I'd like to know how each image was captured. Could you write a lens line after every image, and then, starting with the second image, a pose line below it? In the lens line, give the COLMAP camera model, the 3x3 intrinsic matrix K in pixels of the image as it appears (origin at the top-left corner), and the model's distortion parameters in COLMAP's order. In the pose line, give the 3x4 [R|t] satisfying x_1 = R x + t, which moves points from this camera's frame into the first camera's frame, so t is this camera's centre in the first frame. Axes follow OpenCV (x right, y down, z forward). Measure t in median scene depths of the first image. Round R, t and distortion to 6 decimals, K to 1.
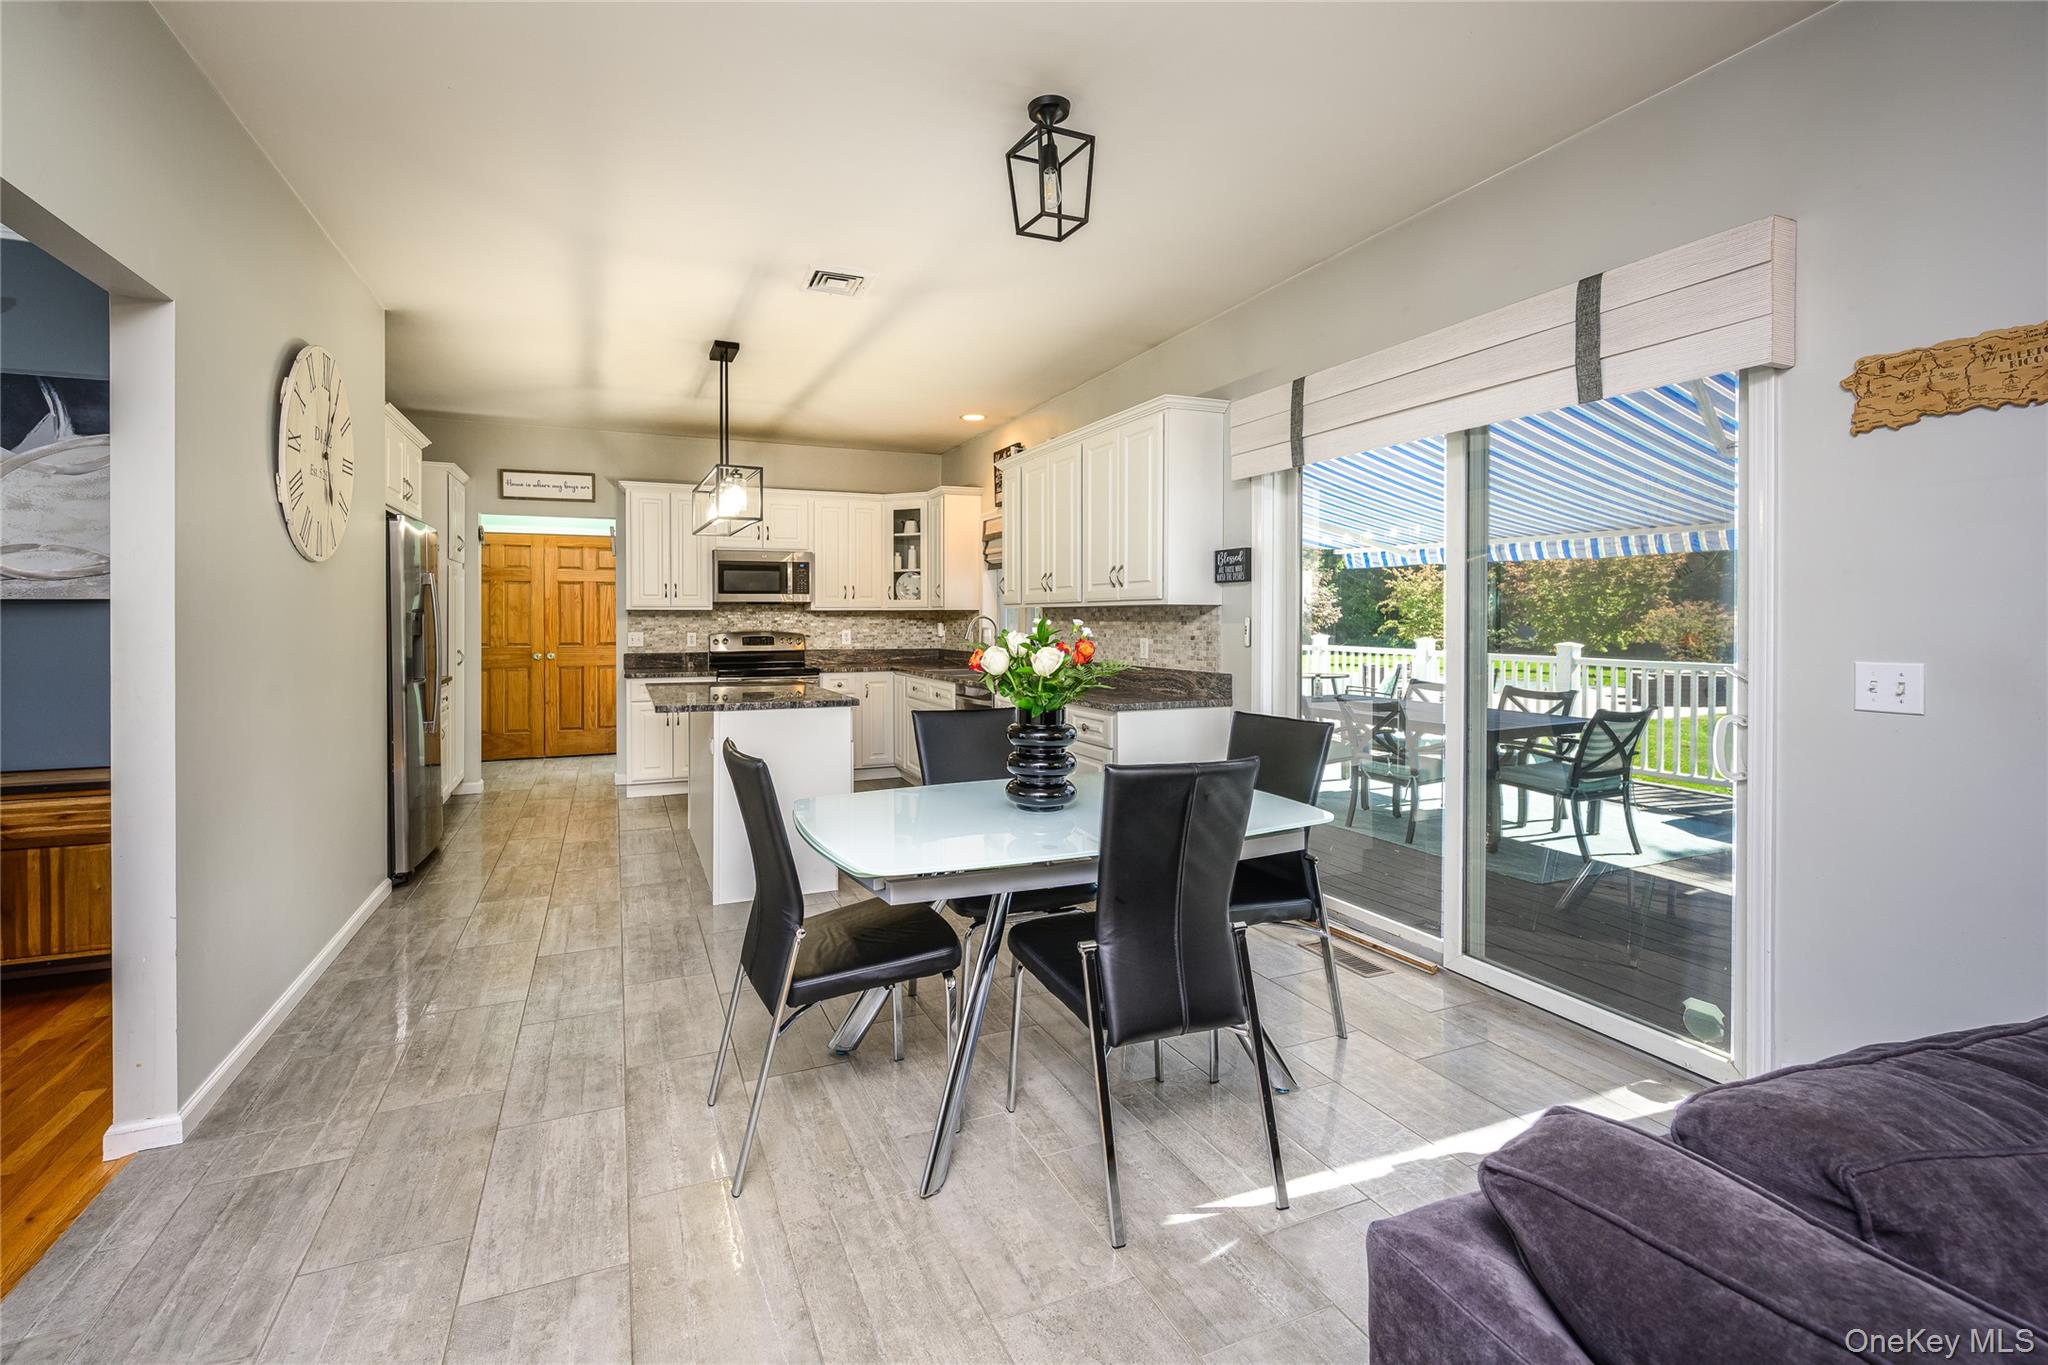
lens RADIAL K [[864.6, 0, 969.4], [0, 864.6, 620.1], [0, 0, 1]] dist [-0.000869, -0.000206]
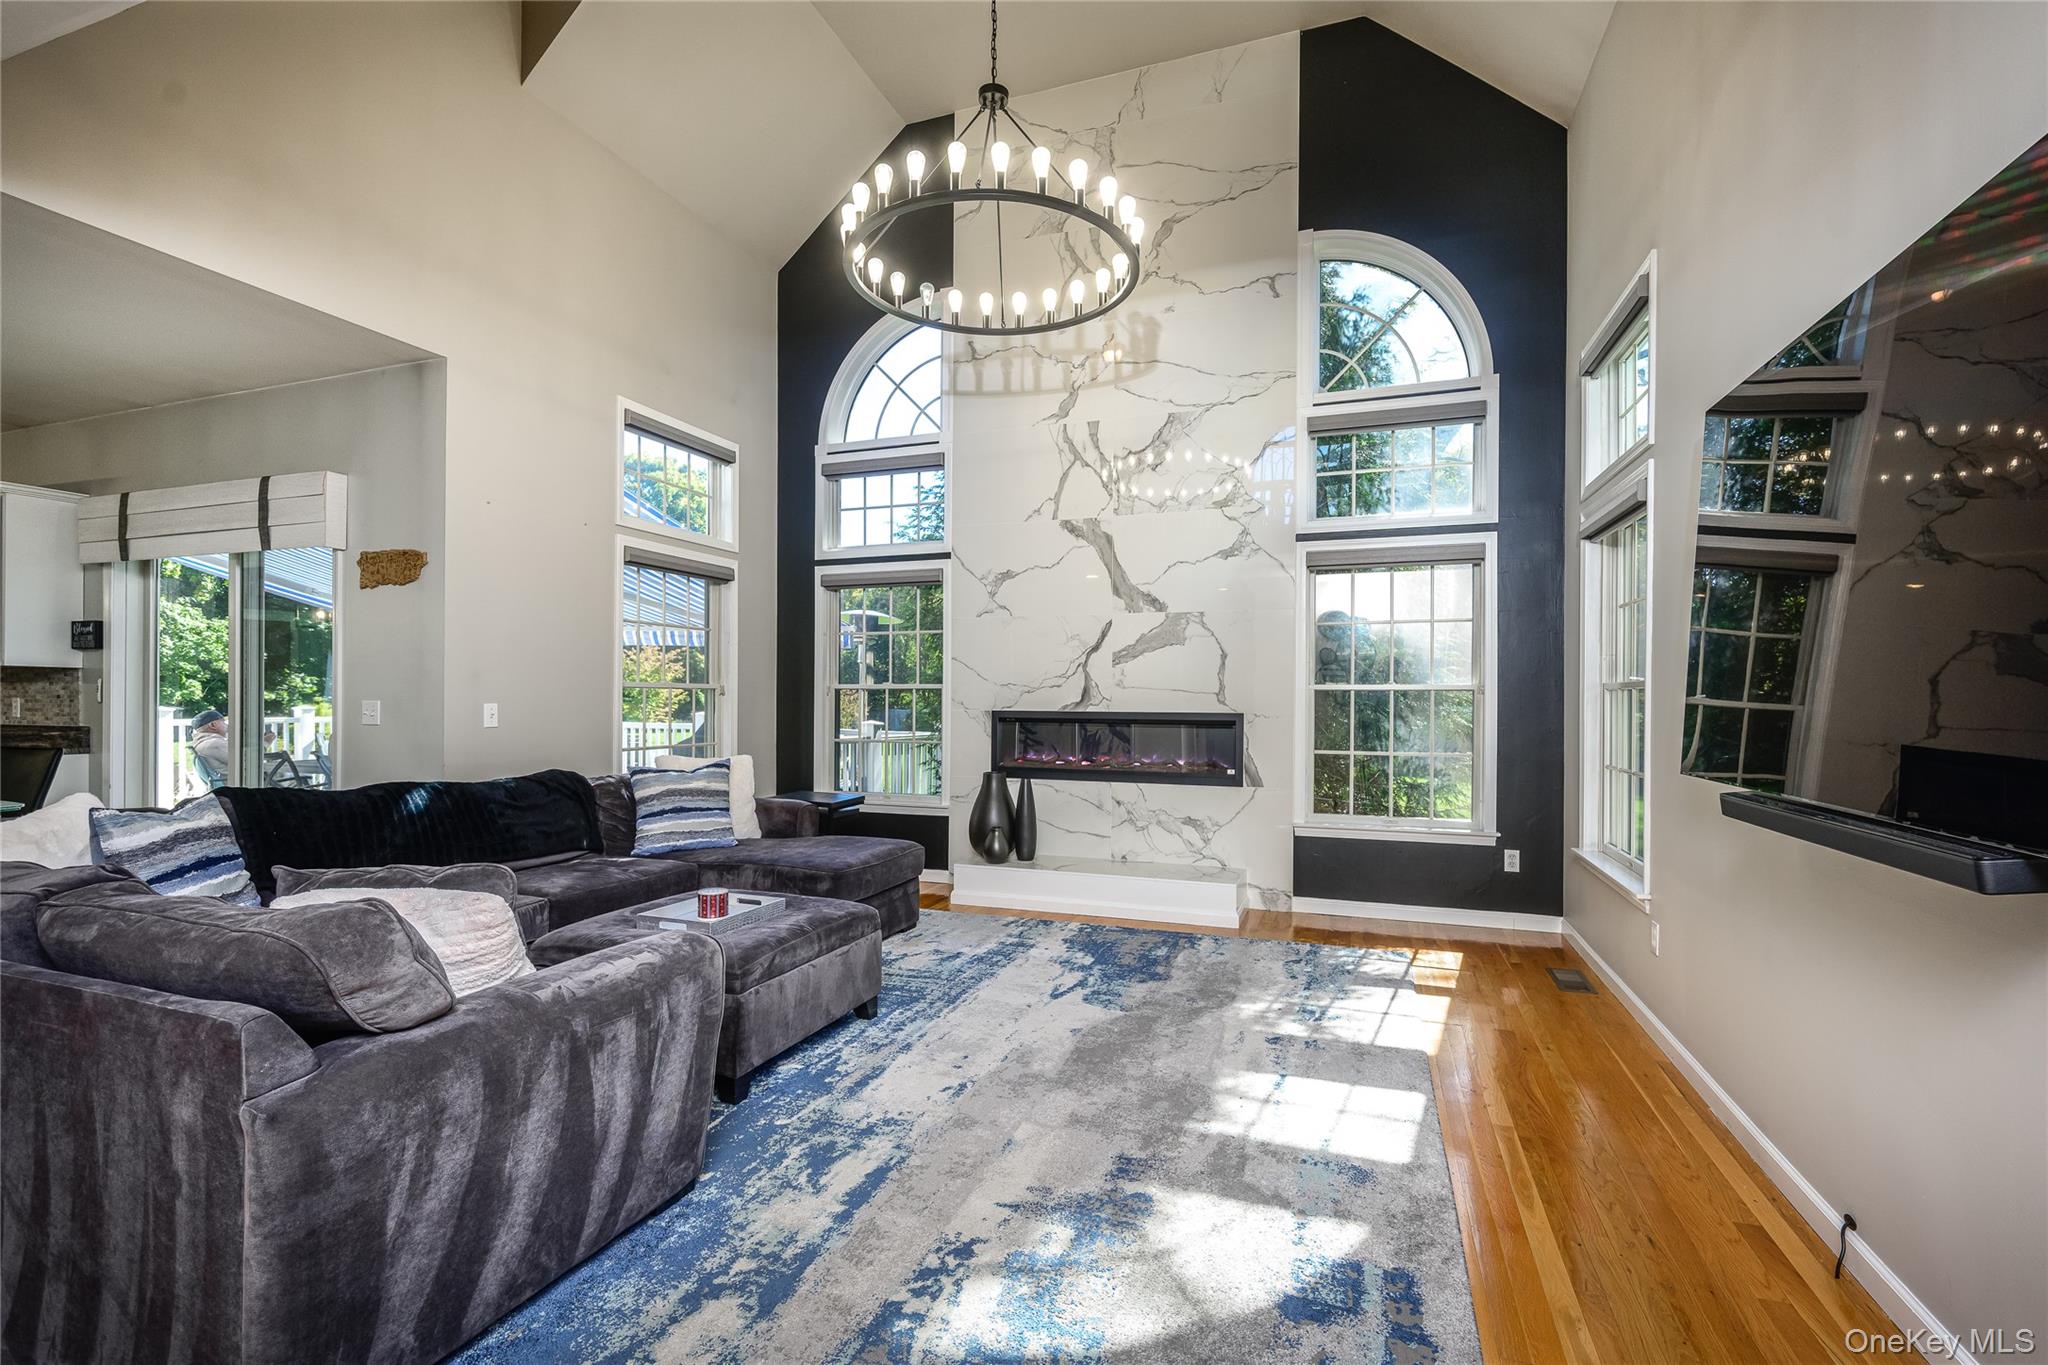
lens RADIAL K [[897.5, 0, 1033.3], [0, 897.5, 703.9], [0, 0, 1]] dist [-0.000042, 0.000167]
pose [[0.668809, 0.003512, 0.743426, 0.220073], [-0.006019, 0.999982, 0.000690, 0.019793], [-0.743410, -0.004936, 0.668818, -0.681364]]
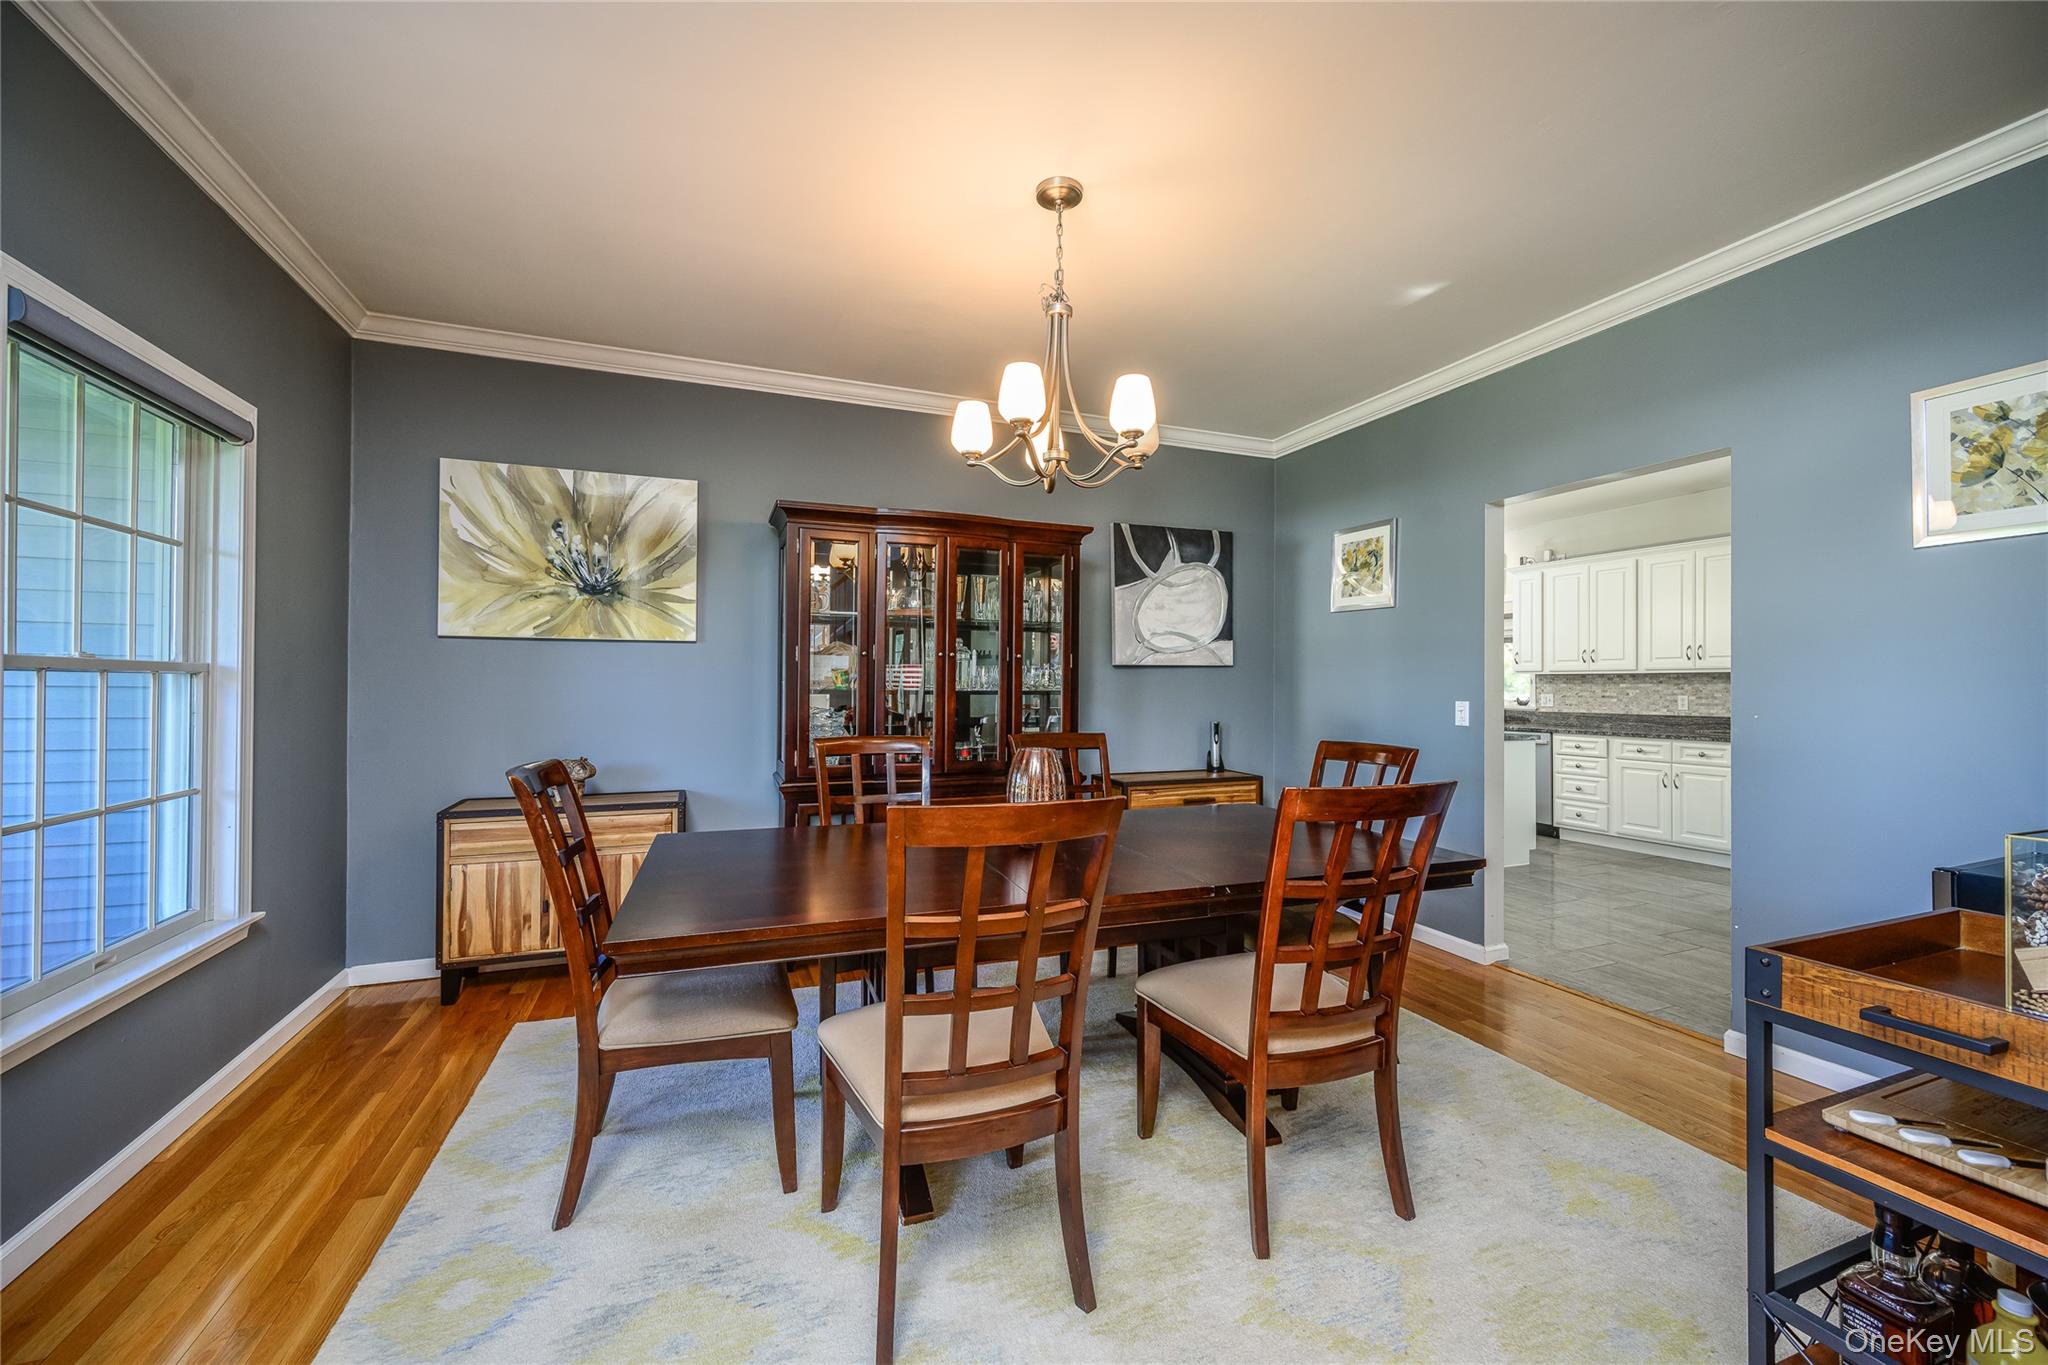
lens RADIAL K [[820.0, 0, 1026.0], [0, 820.0, 678.0], [0, 0, 1]] dist [-0.002087, -0.000348]
pose [[0.999941, 0.005202, -0.009560, -0.871698], [-0.005305, 0.999928, -0.010802, 0.012346], [0.009503, 0.010852, 0.999896, -0.356477]]
